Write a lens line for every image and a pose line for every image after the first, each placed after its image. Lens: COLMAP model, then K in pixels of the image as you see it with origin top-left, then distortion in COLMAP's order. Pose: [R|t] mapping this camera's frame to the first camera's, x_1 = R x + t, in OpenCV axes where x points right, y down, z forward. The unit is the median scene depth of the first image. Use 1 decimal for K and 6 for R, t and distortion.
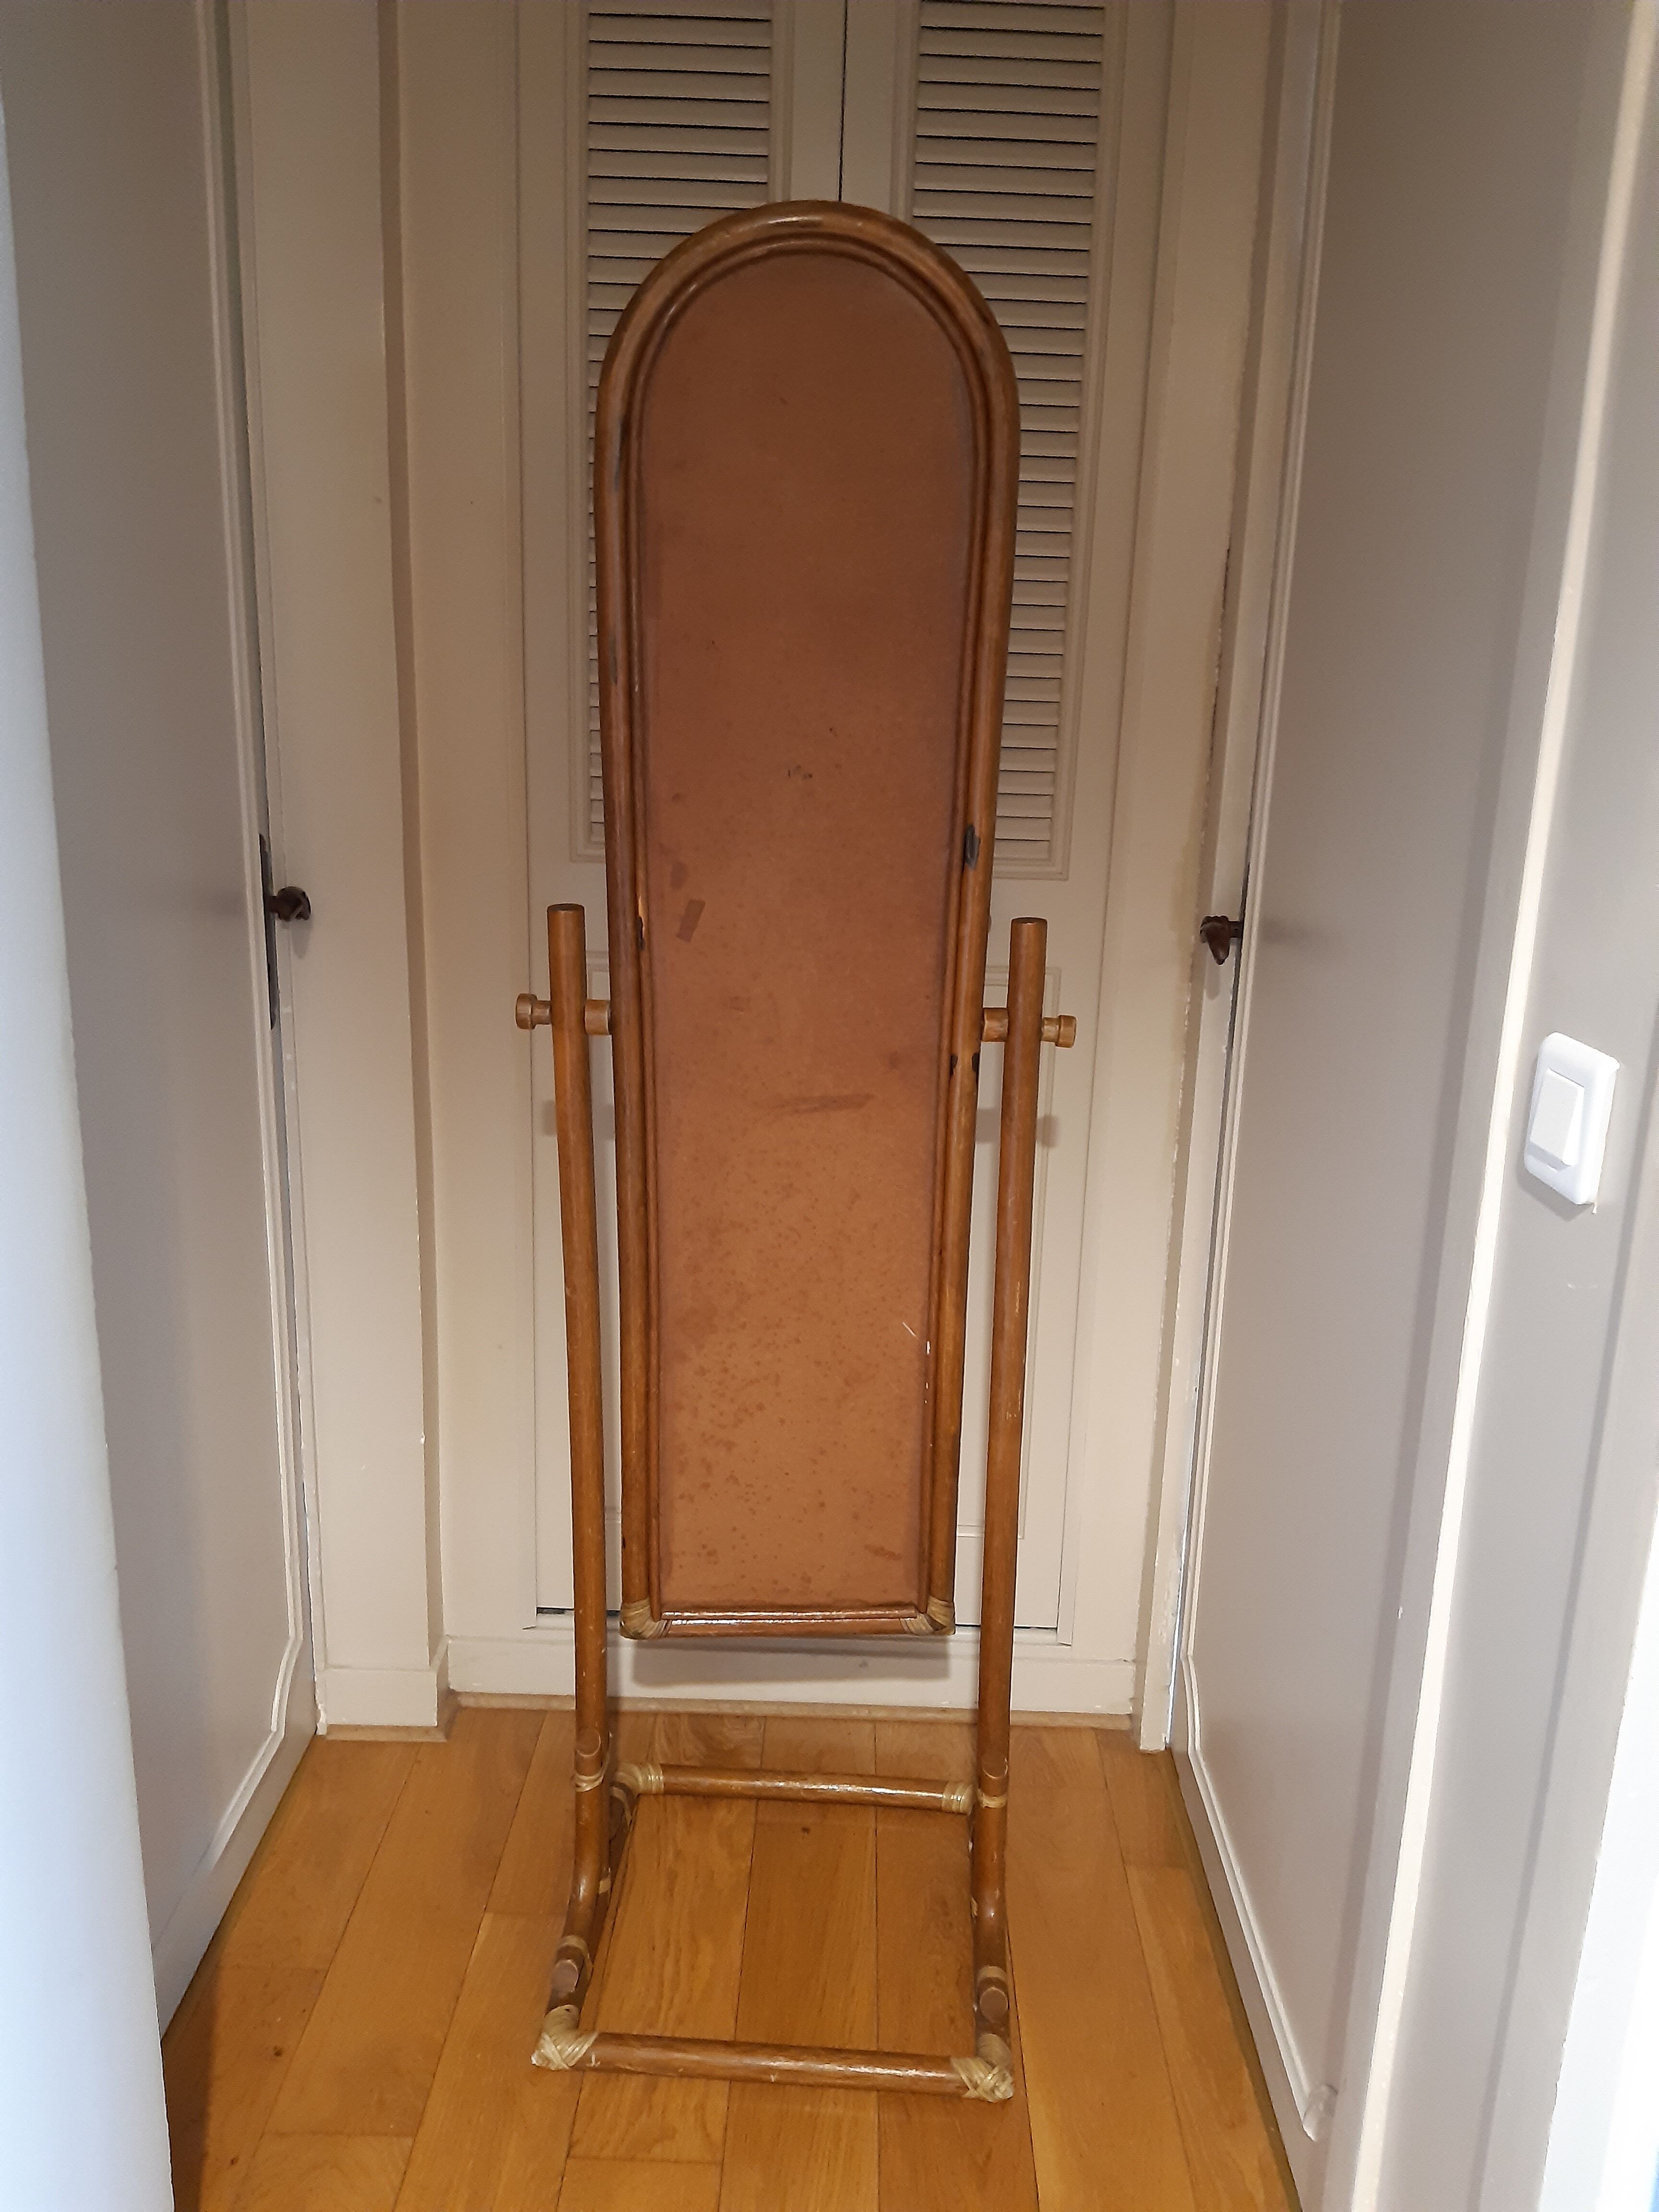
lens RADIAL K [[1678.3, 0, 823.0], [0, 1678.3, 1107.2], [0, 0, 1]] dist [0.035173, -0.063164]
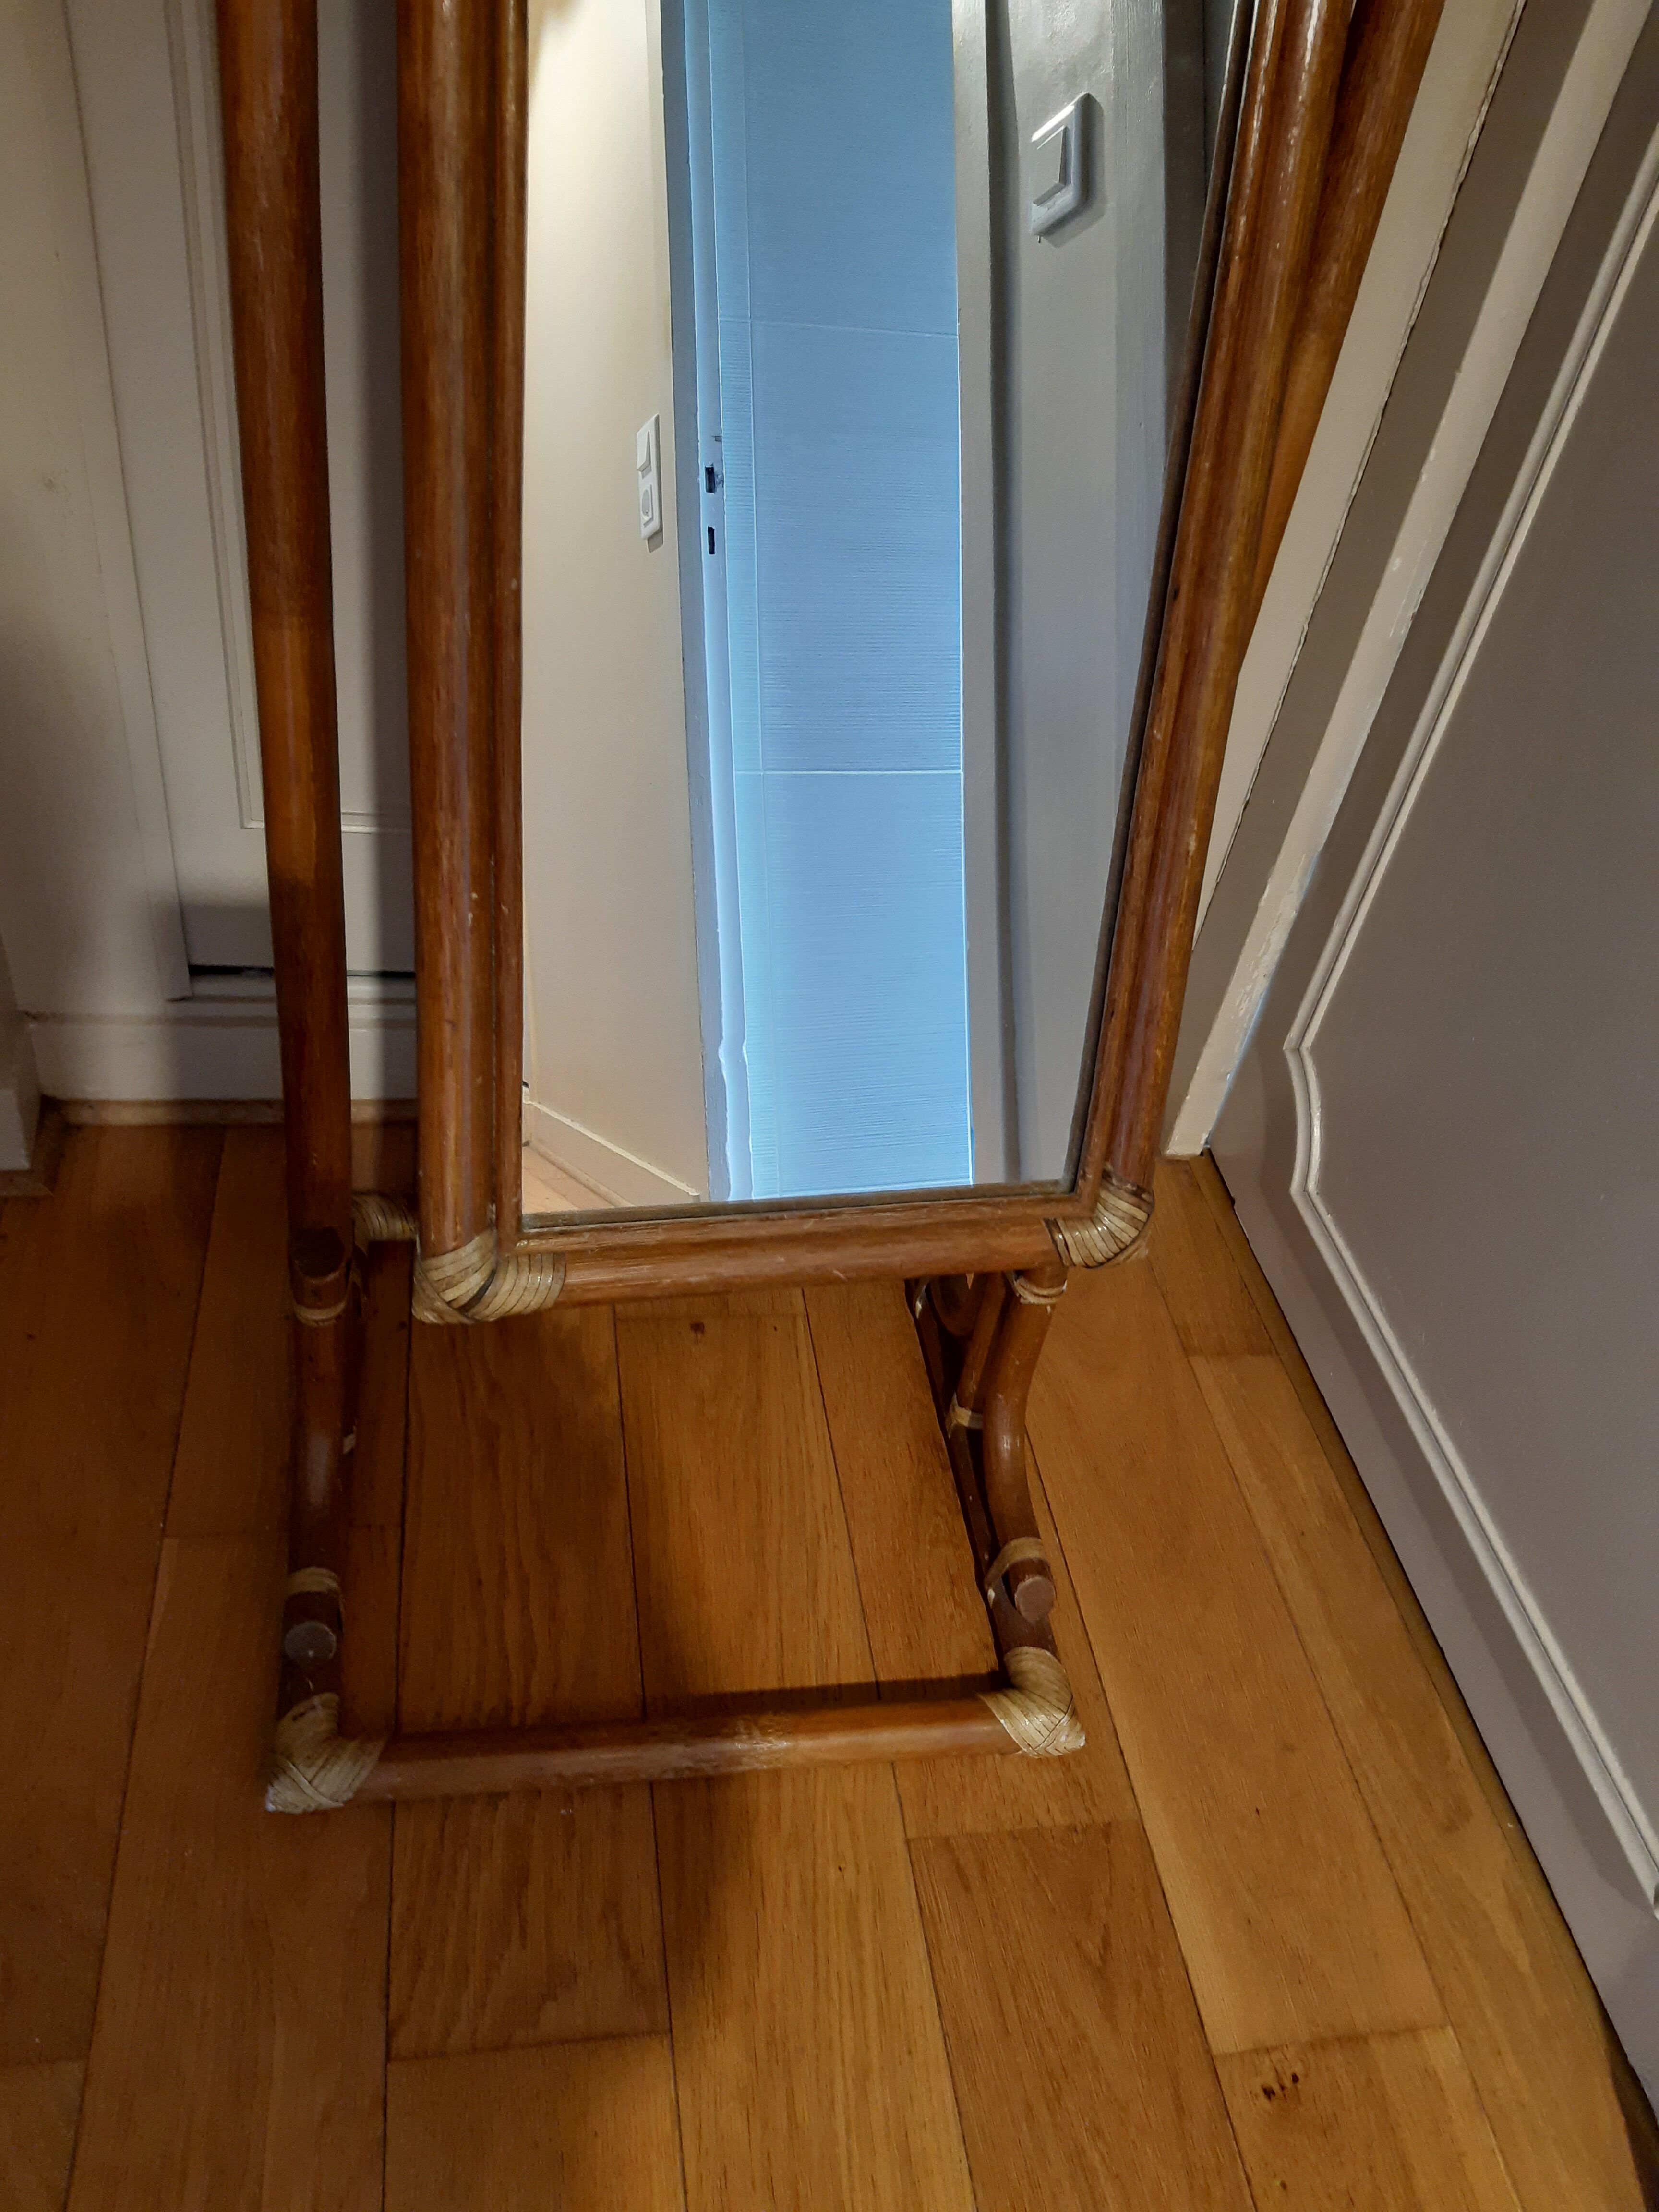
lens RADIAL K [[1678.3, 0, 824.2], [0, 1678.3, 1122.7], [0, 0, 1]] dist [0.035173, -0.063164]
pose [[0.978725, -0.035717, 0.202044, -0.093113], [-0.066262, 0.876942, 0.476007, 0.072084], [-0.194182, -0.479268, 0.855918, 0.539204]]
